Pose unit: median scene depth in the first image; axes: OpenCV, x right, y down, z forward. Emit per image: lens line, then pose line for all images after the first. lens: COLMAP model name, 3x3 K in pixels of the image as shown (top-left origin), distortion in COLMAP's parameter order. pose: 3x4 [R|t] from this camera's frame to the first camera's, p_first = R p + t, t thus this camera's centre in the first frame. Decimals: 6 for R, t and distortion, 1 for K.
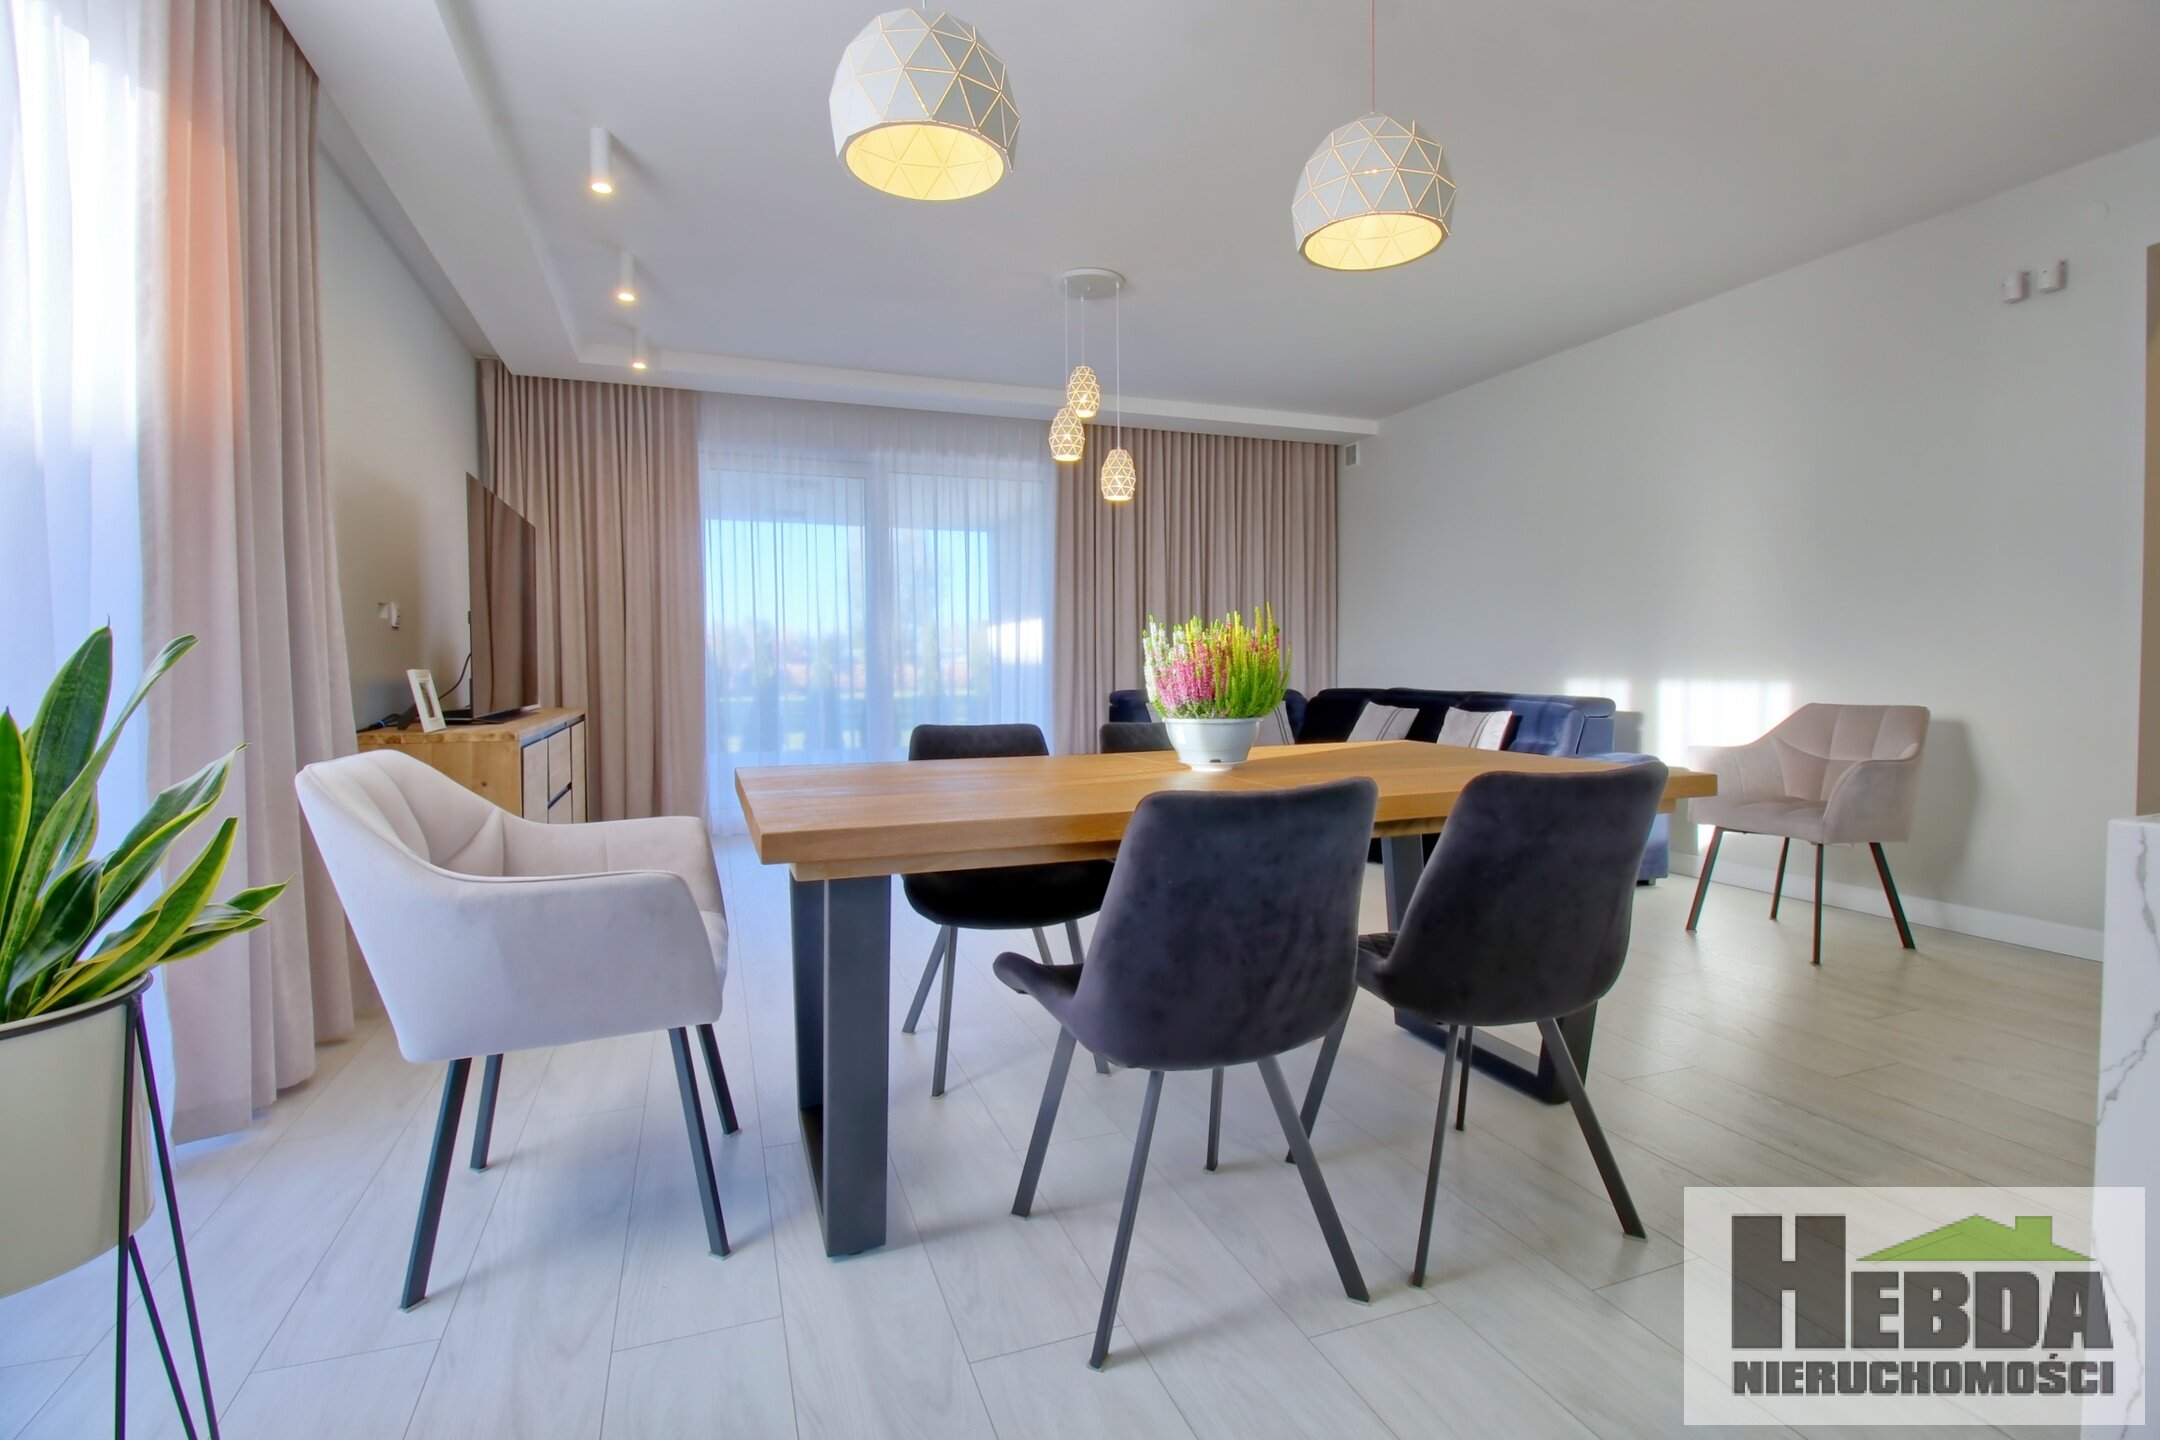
lens RADIAL K [[1009.4, 0, 1087.4], [0, 1009.4, 700.8], [0, 0, 1]] dist [0.017163, -0.021733]
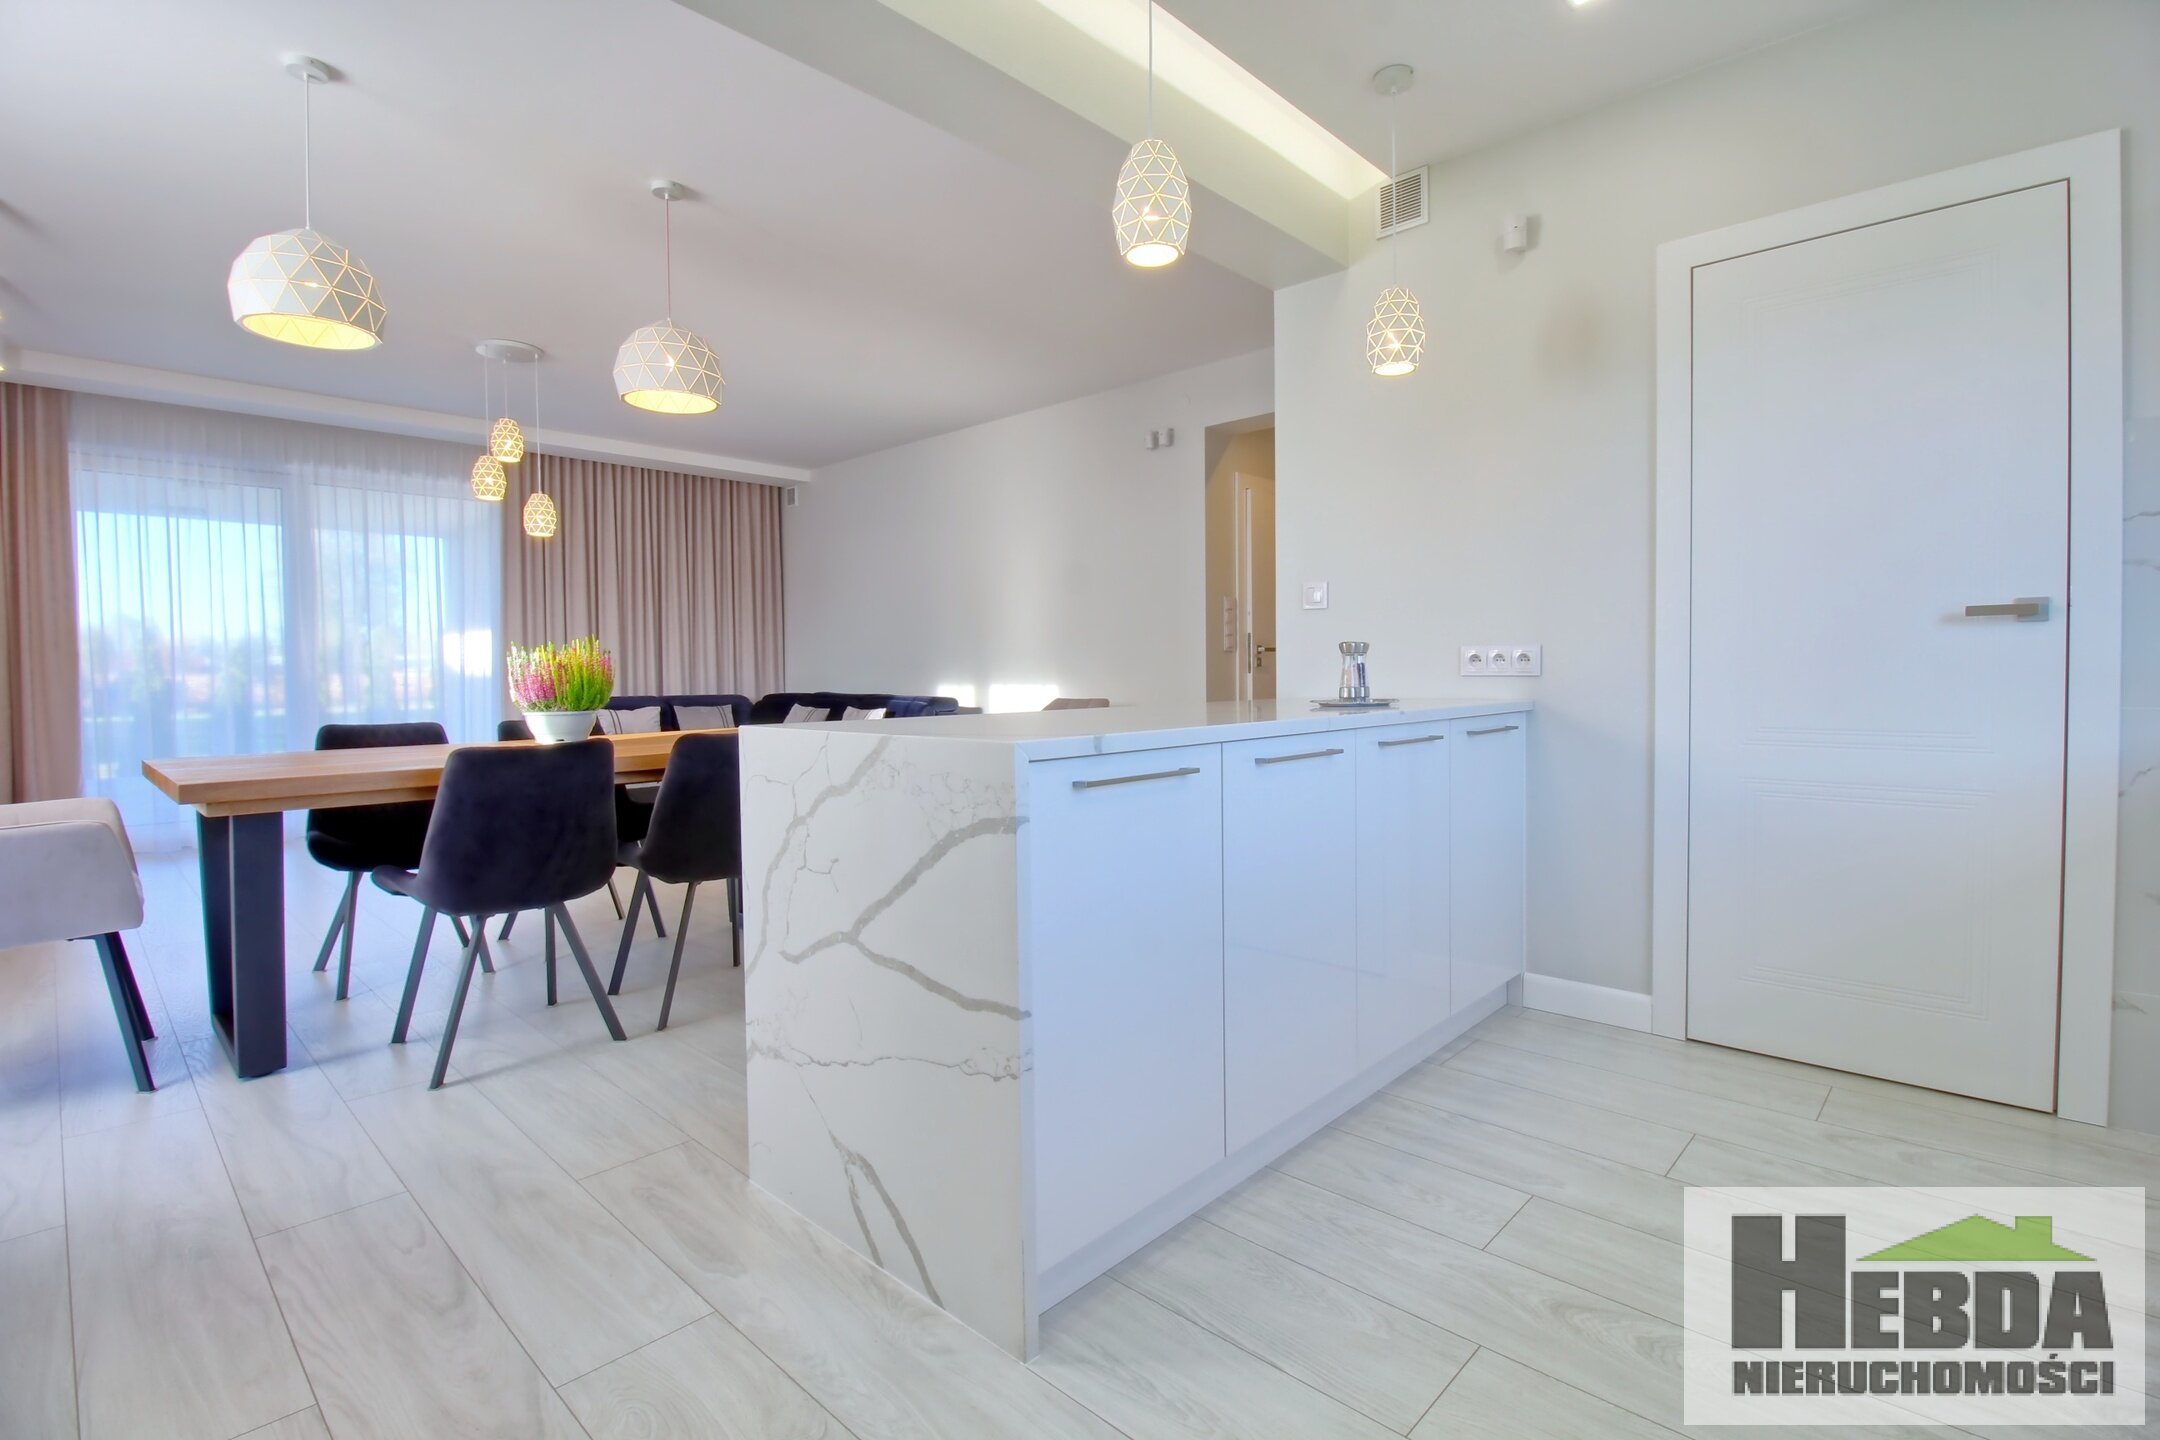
lens RADIAL K [[1009.4, 0, 1087.4], [0, 1009.4, 700.8], [0, 0, 1]] dist [0.017163, -0.021733]
pose [[0.902726, -0.015293, 0.429943, 0.097409], [0.018584, 0.999821, -0.003456, 0.010957], [-0.429814, 0.011109, 0.902849, -0.353525]]
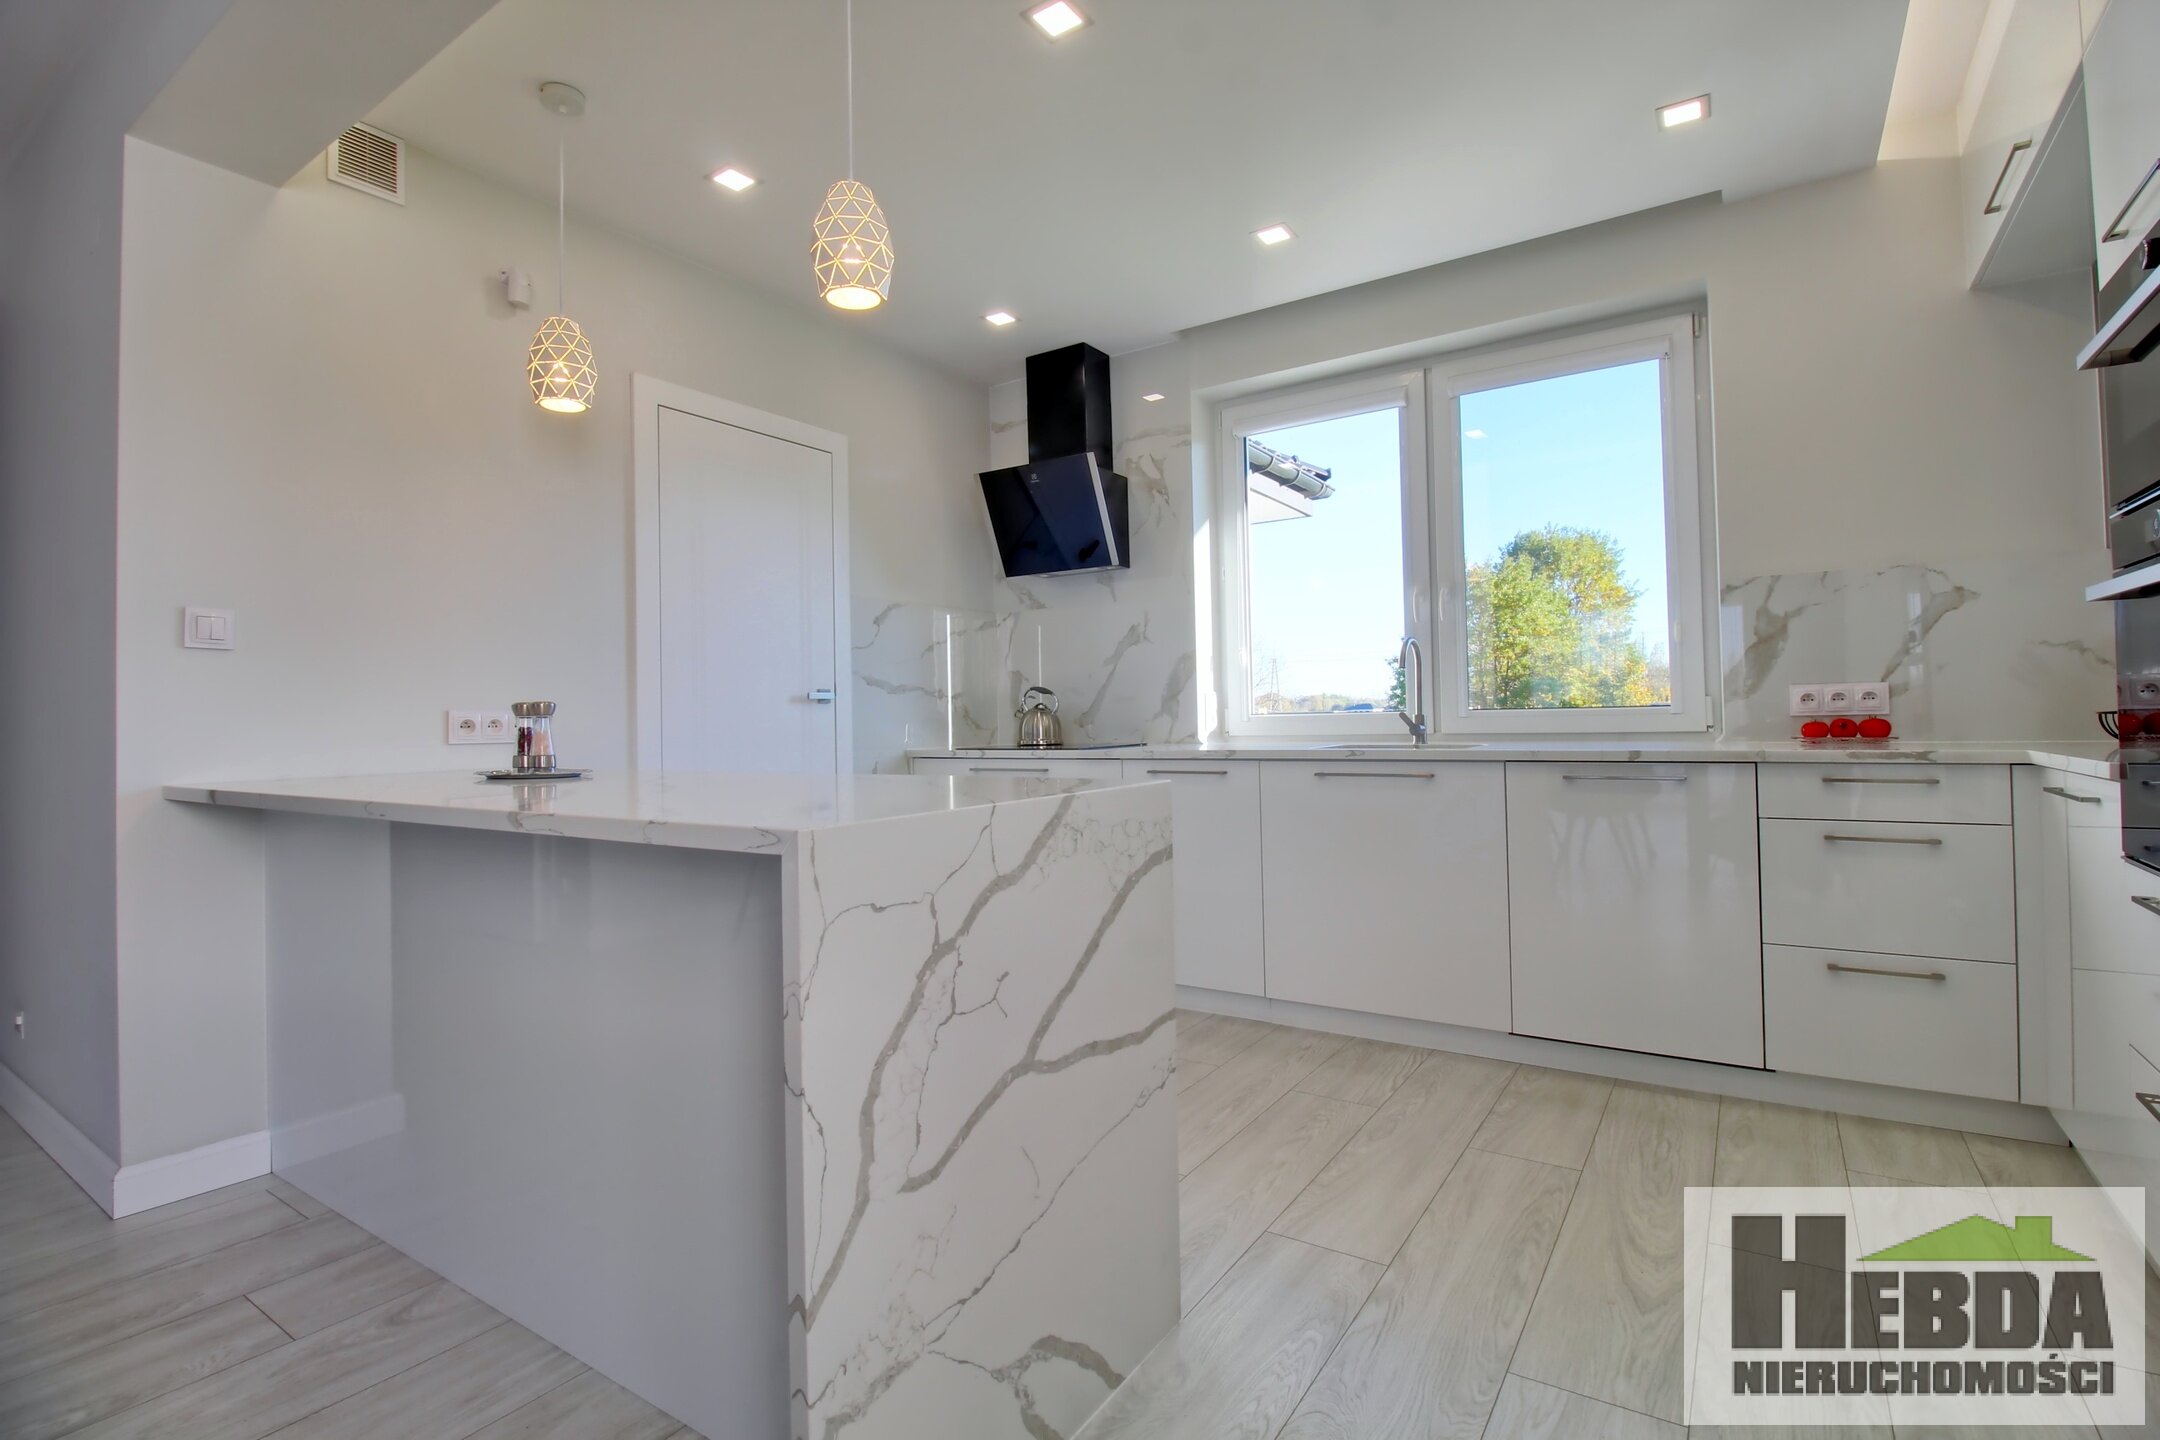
lens RADIAL K [[1009.4, 0, 1087.4], [0, 1009.4, 700.8], [0, 0, 1]] dist [0.017163, -0.021733]
pose [[-0.581902, 0.033015, 0.812589, -0.651502], [0.052074, 0.998638, -0.003284, -0.068926], [-0.811590, 0.040404, -0.582828, 1.972326]]
